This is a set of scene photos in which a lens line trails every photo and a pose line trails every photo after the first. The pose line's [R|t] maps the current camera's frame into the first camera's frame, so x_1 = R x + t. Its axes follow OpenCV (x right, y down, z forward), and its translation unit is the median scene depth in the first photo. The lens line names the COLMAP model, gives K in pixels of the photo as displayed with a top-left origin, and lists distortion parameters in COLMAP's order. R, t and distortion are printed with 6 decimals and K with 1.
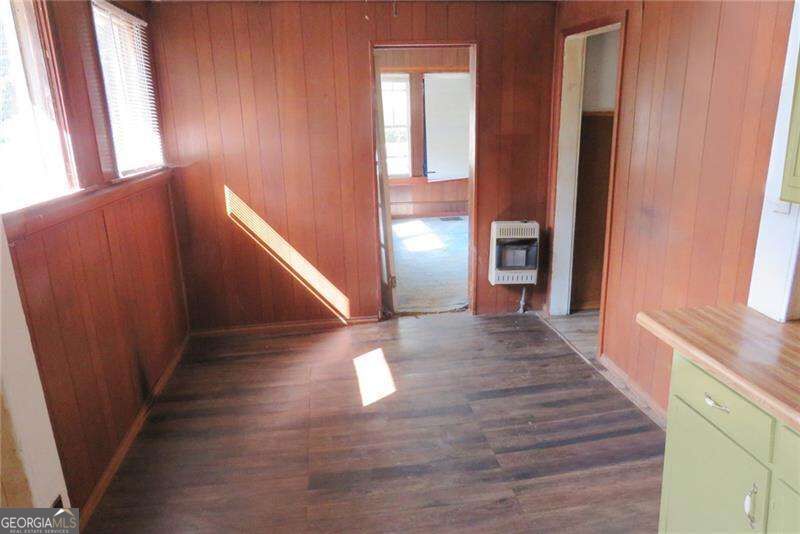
lens RADIAL K [[519.8, 0, 400.0], [0, 519.8, 267.0], [0, 0, 1]] dist [-0.008844, 0.002976]
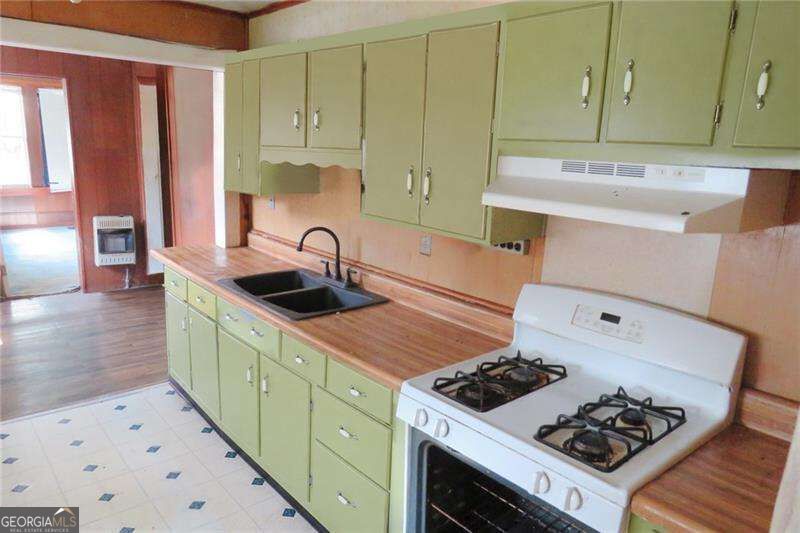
lens RADIAL K [[537.6, 0, 400.0], [0, 537.6, 266.5], [0, 0, 1]] dist [-0.030462, -0.000924]
pose [[0.828340, -0.063677, 0.556595, 0.065934], [0.087733, 0.996005, -0.016618, 0.119192], [-0.553313, 0.062597, 0.830618, -0.475556]]
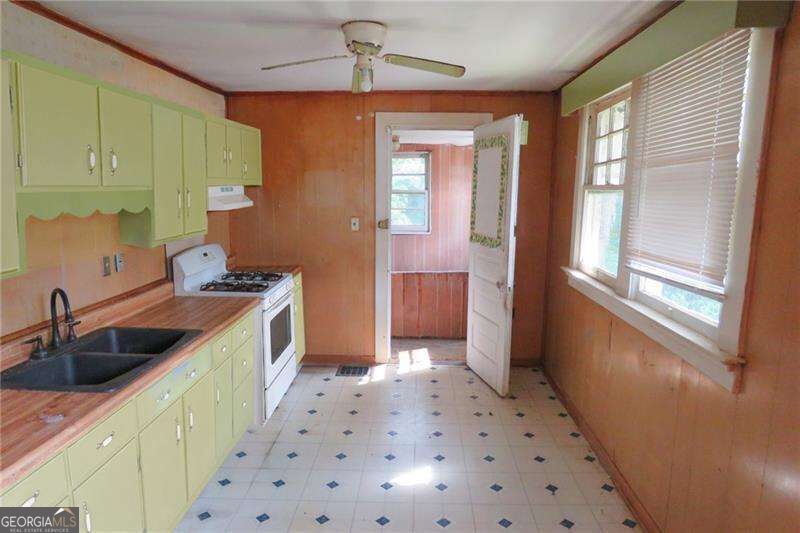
lens RADIAL K [[519.8, 0, 400.0], [0, 519.8, 266.5], [0, 0, 1]] dist [-0.008844, 0.002976]
pose [[-0.985272, -0.003329, 0.170961, -0.071840], [0.066807, 0.912851, 0.402790, -0.161466], [-0.157403, 0.408279, -0.899185, 0.556202]]
